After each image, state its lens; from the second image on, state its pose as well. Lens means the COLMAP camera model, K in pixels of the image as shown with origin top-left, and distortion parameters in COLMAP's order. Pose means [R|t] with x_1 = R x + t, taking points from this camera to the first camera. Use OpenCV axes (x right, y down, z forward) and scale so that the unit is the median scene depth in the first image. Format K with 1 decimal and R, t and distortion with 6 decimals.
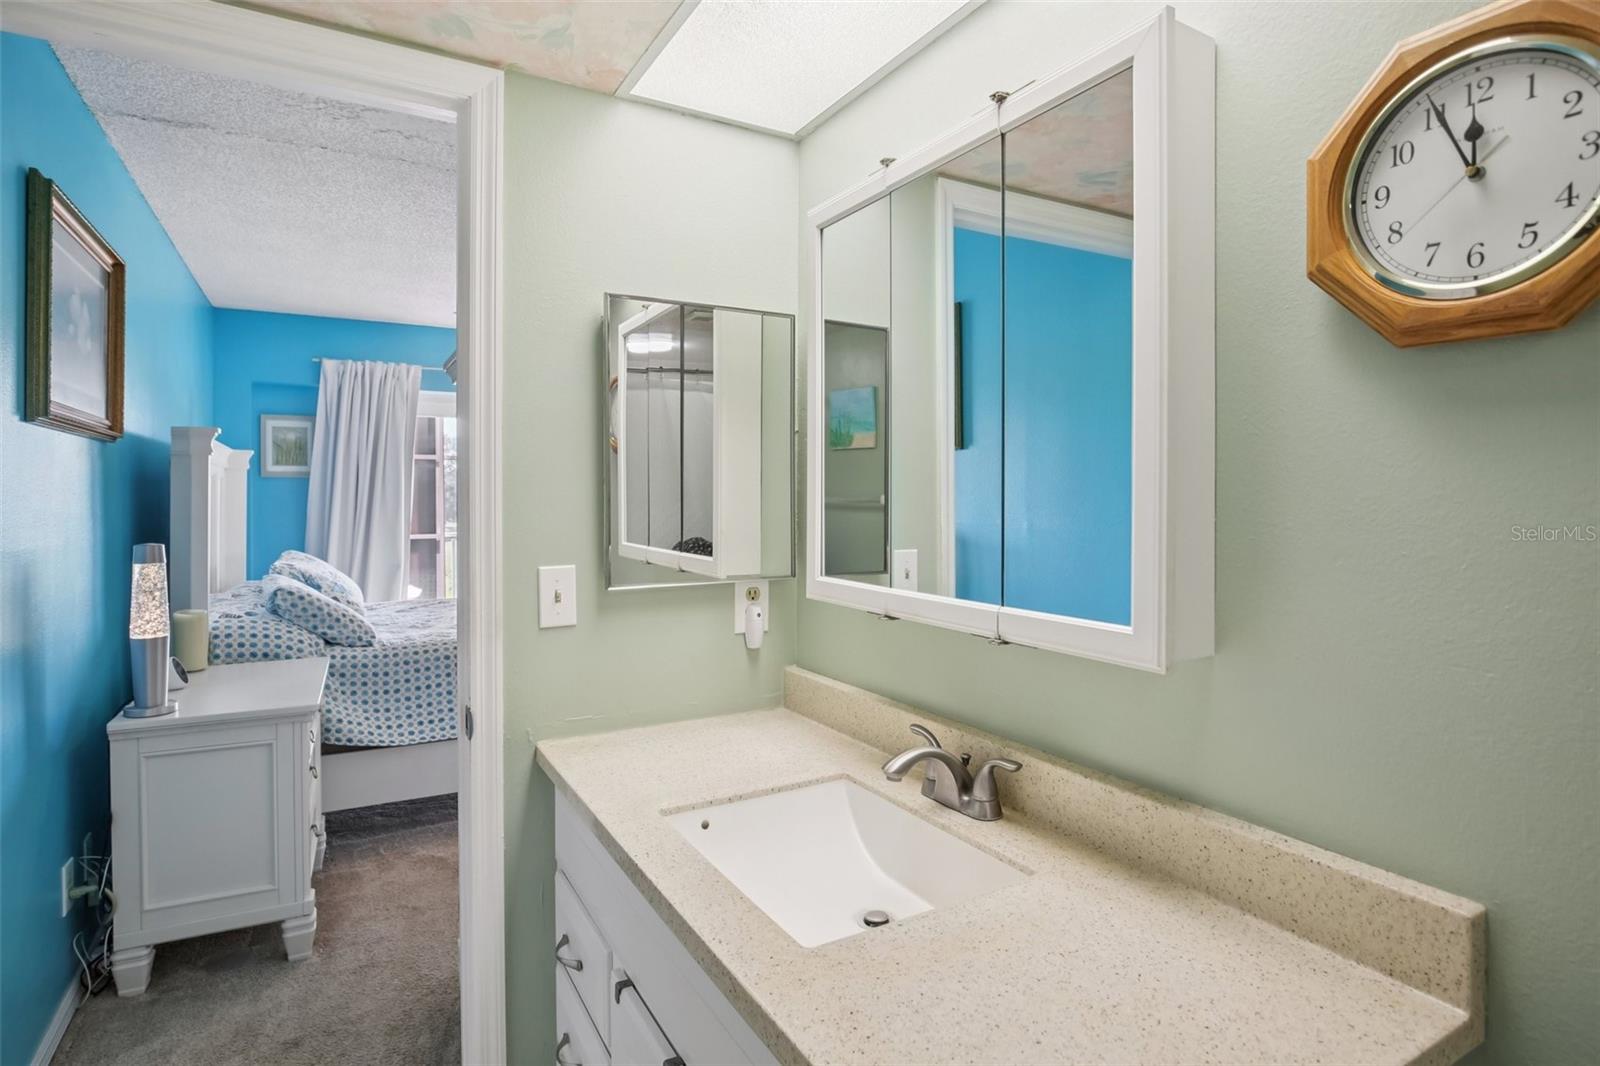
lens RADIAL K [[825.9, 0, 792.9], [0, 825.9, 502.4], [0, 0, 1]] dist [-0.001510, -0.000312]
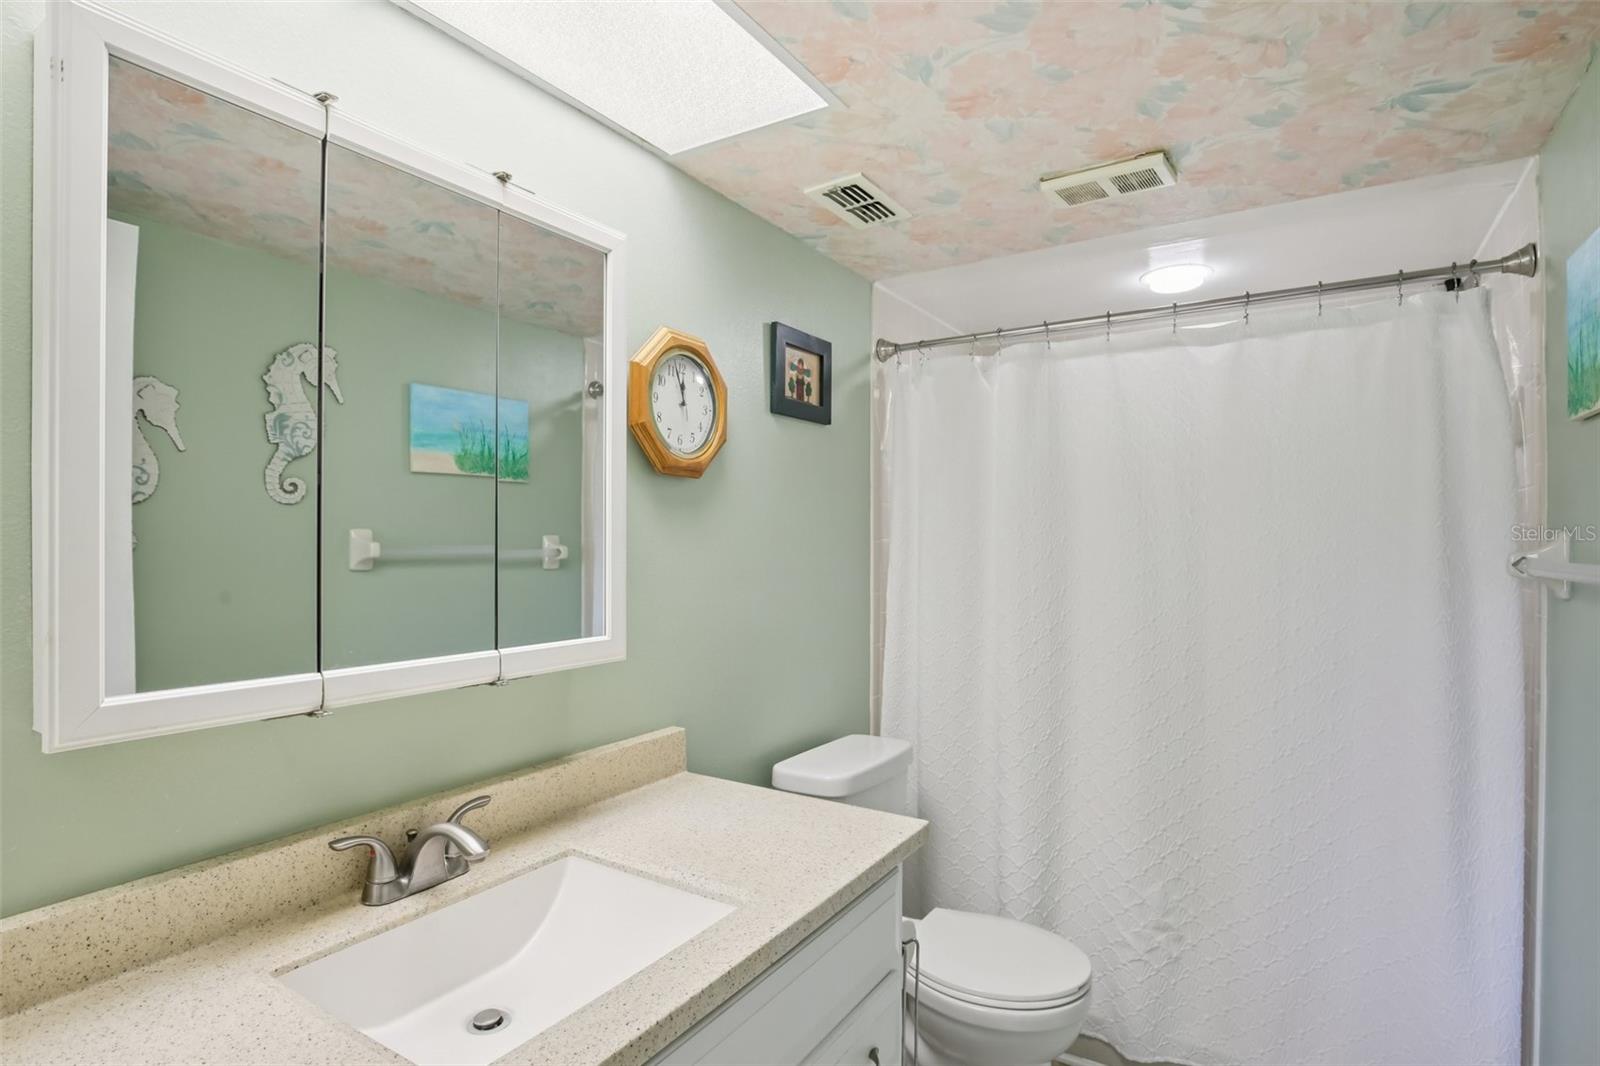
lens RADIAL K [[850.2, 0, 800.0], [0, 850.2, 533.0], [0, 0, 1]] dist [-0.002755, -0.000571]
pose [[-0.474430, 0.002933, 0.880288, -1.038551], [-0.000128, 0.999994, -0.003401, -0.024543], [-0.880293, -0.001726, -0.474427, 1.356263]]
